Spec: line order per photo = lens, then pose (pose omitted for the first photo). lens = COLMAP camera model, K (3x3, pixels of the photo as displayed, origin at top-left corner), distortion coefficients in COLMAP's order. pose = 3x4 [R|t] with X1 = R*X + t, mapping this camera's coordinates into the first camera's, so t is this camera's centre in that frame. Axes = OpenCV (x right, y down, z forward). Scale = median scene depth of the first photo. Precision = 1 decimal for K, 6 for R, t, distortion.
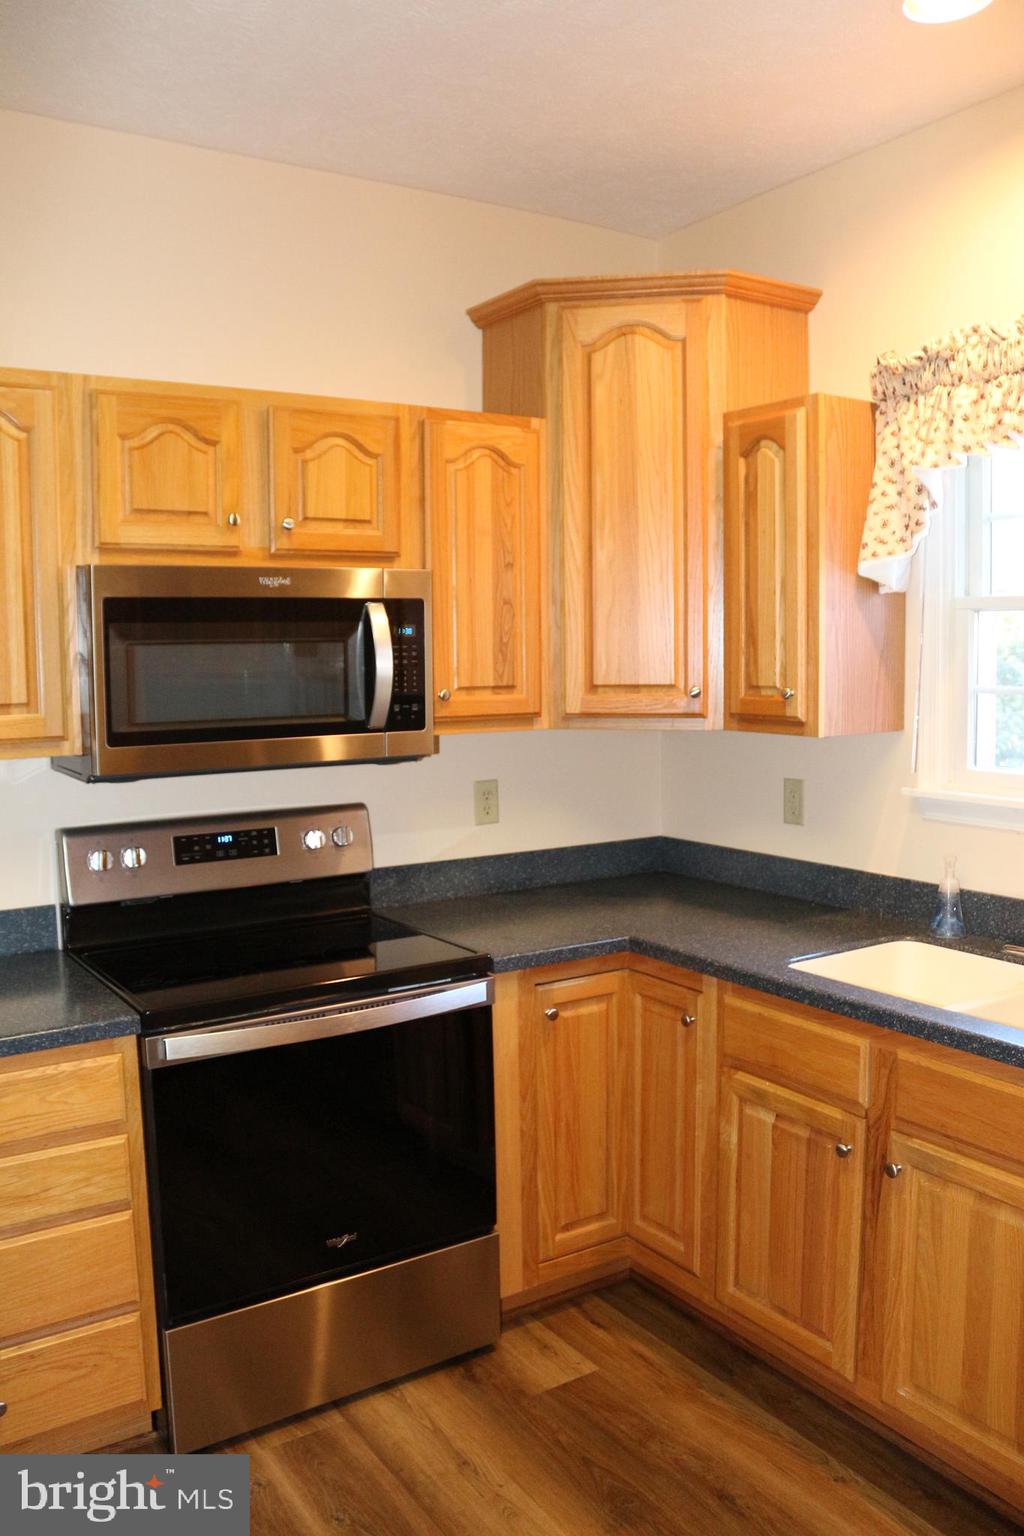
lens RADIAL K [[1267.1, 0, 512.0], [0, 1267.1, 768.0], [0, 0, 1]] dist [-0.160614, 0.113632]
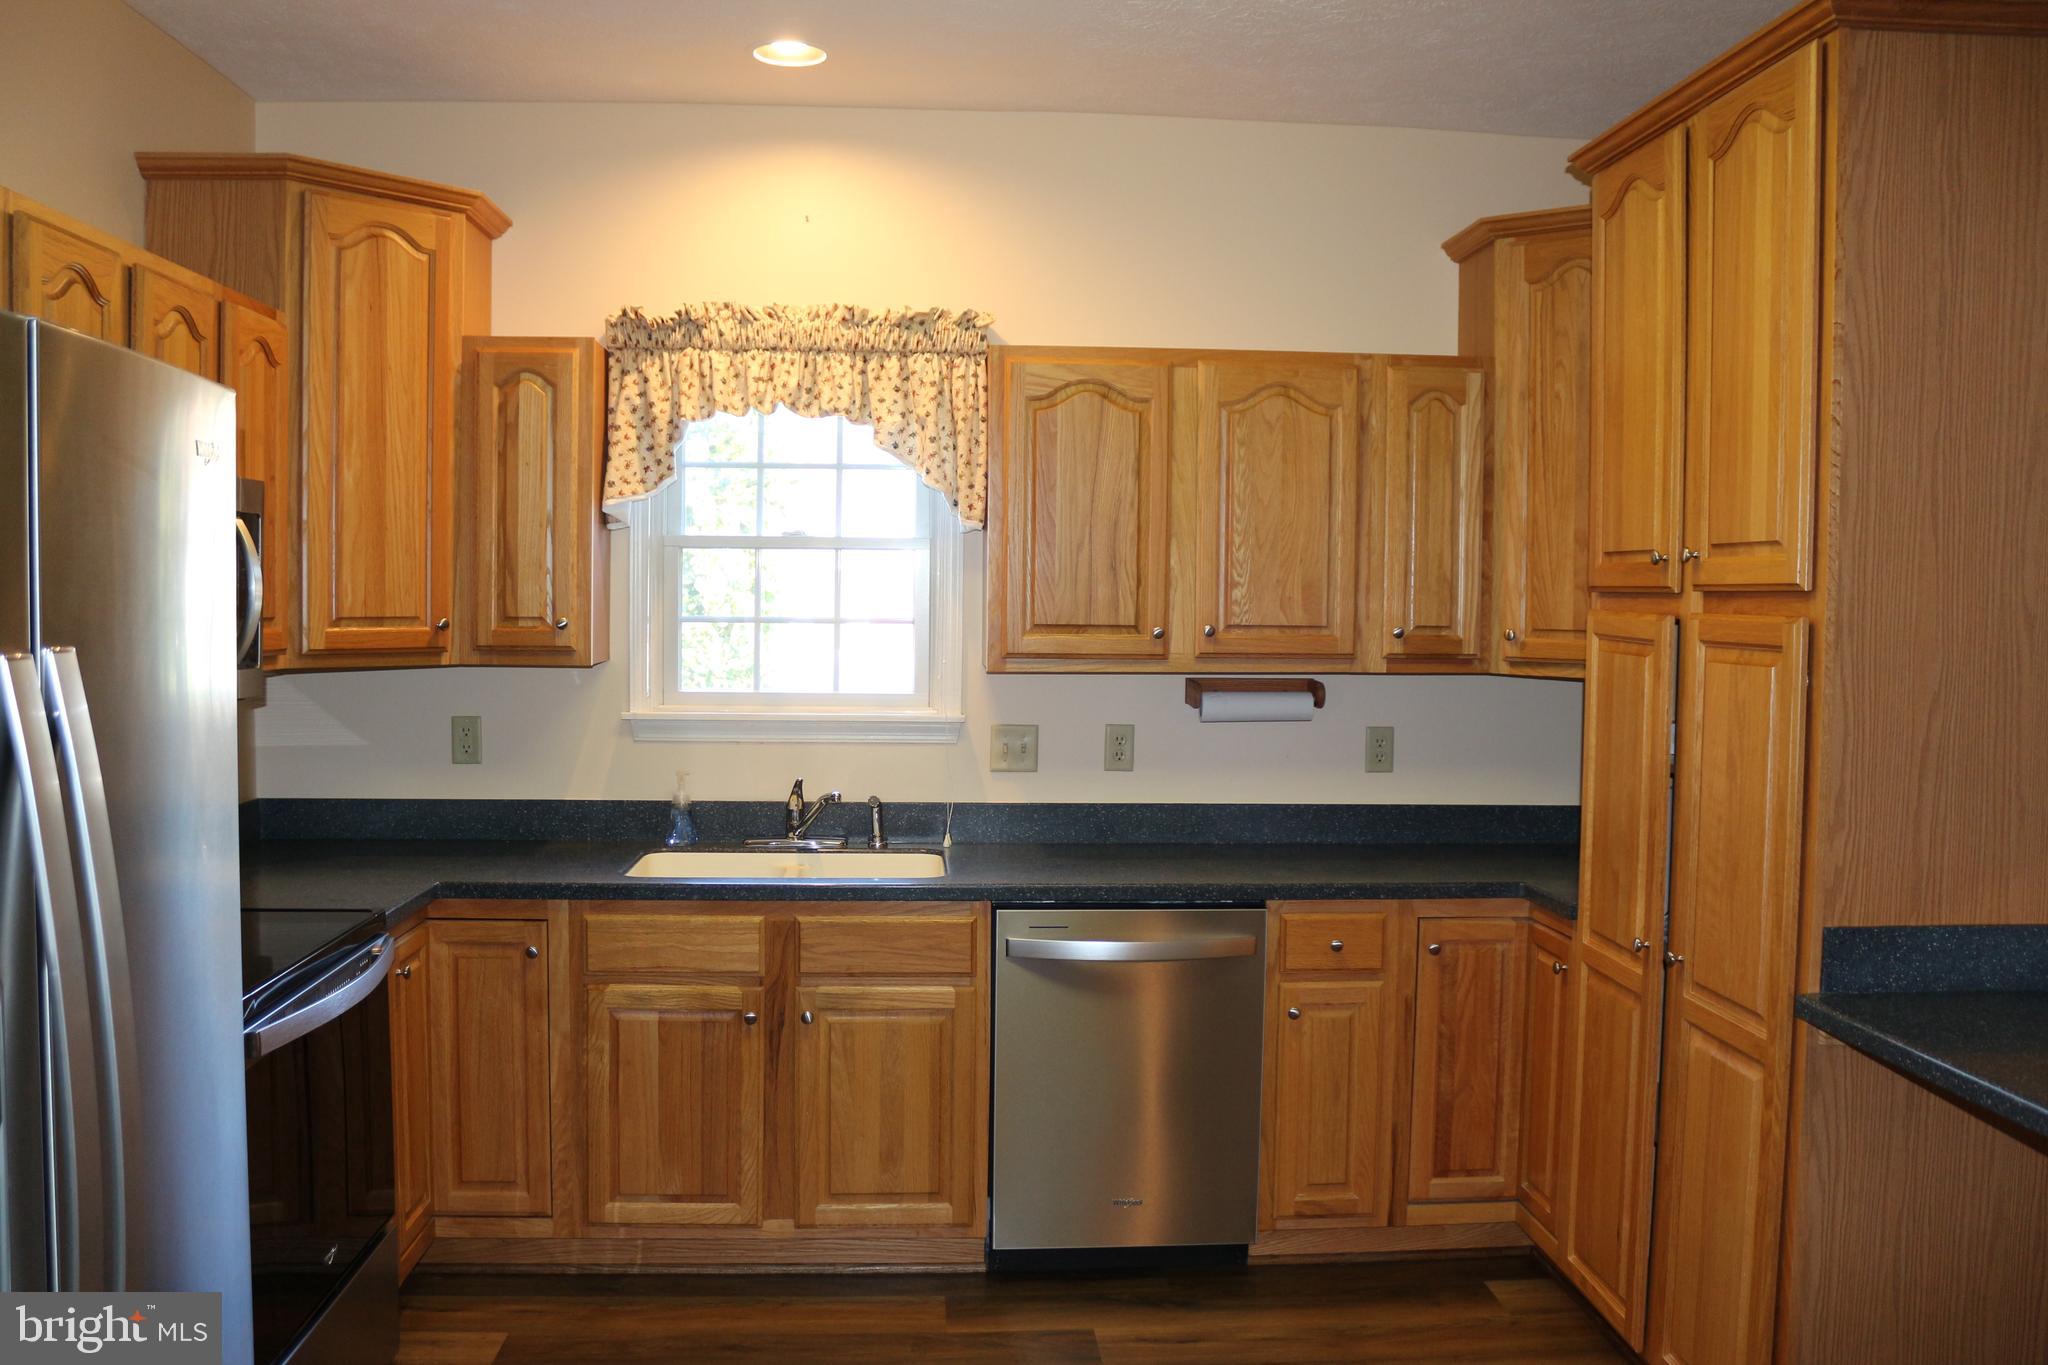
lens RADIAL K [[1689.5, 0, 1024.0], [0, 1689.5, 682.5], [0, 0, 1]] dist [-0.160614, 0.113632]
pose [[0.488384, -0.027770, 0.872187, -0.791075], [0.065251, 0.997858, -0.004766, 0.020115], [-0.870186, 0.059239, 0.489149, 0.007268]]
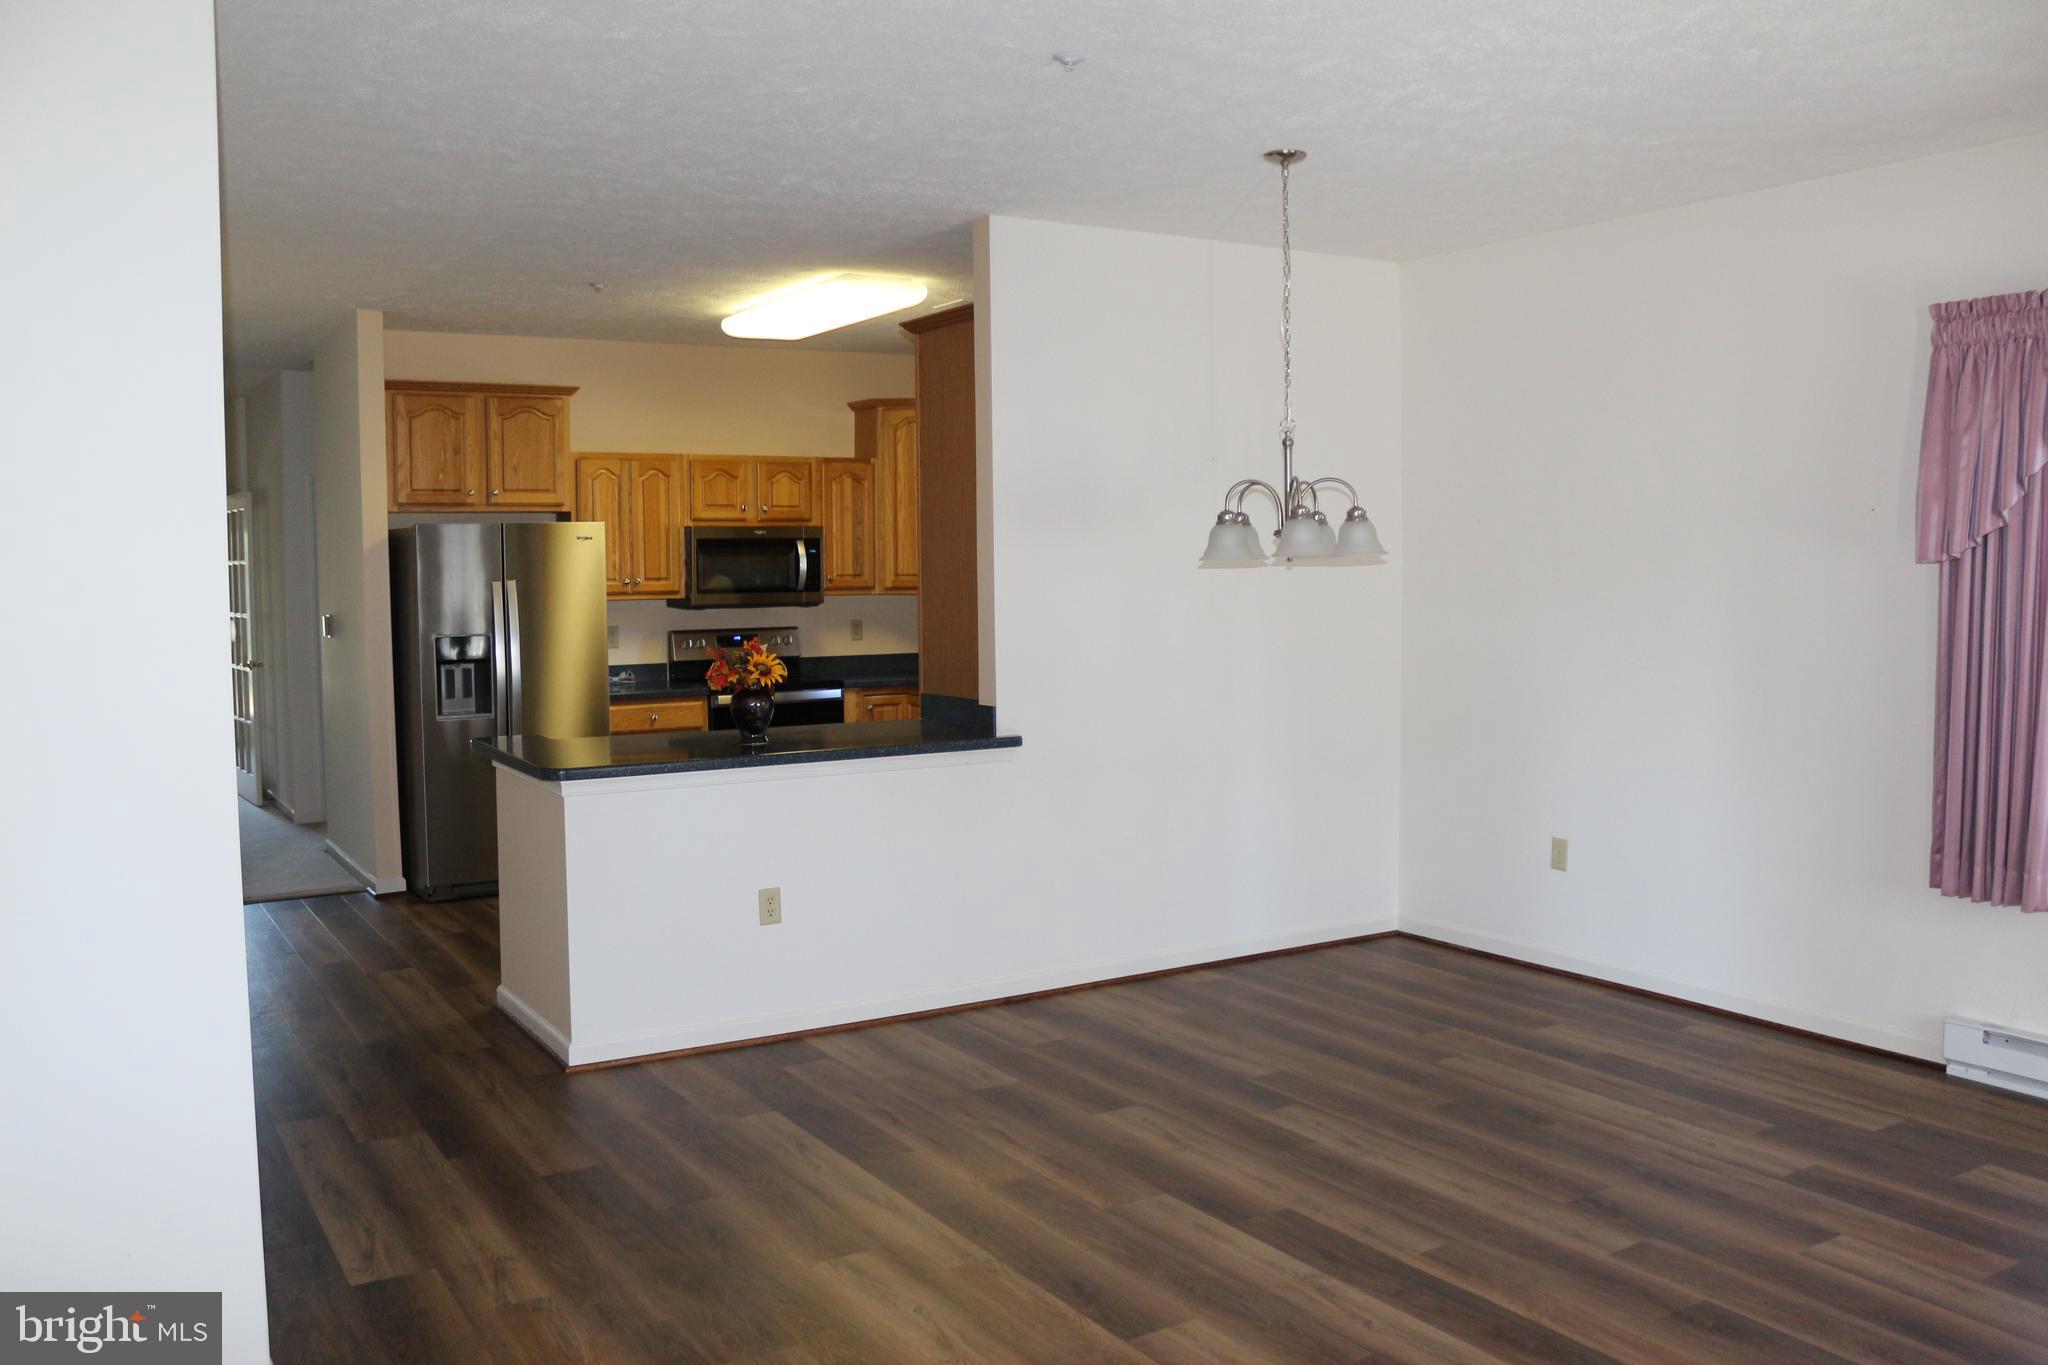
lens RADIAL K [[1689.5, 0, 1024.0], [0, 1689.5, 682.5], [0, 0, 1]] dist [-0.160614, 0.113632]
pose [[0.999705, 0.005253, -0.023707, 0.404913], [-0.005792, 0.999724, -0.022755, 0.218580], [0.023581, 0.022886, 0.999460, -2.253972]]
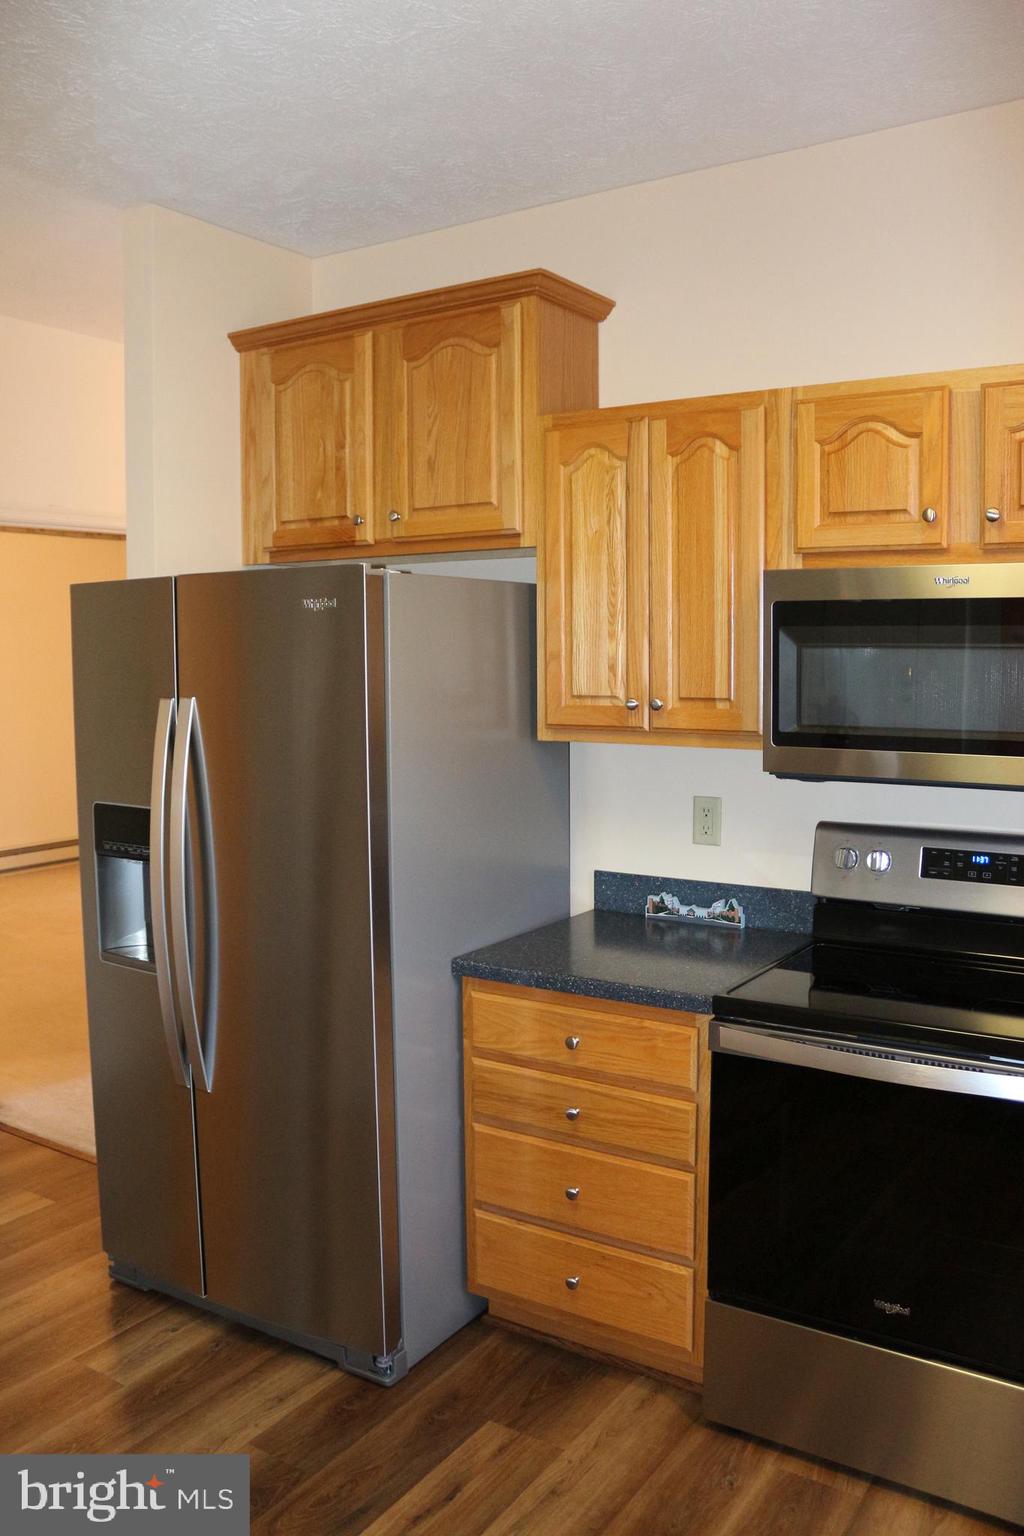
lens RADIAL K [[1267.1, 0, 512.0], [0, 1267.1, 768.0], [0, 0, 1]] dist [-0.160614, 0.113632]
pose [[0.394671, 0.098666, -0.913509, 0.481882], [-0.087836, 0.993716, 0.069380, -0.045037], [0.914614, 0.052857, 0.400858, 0.331240]]
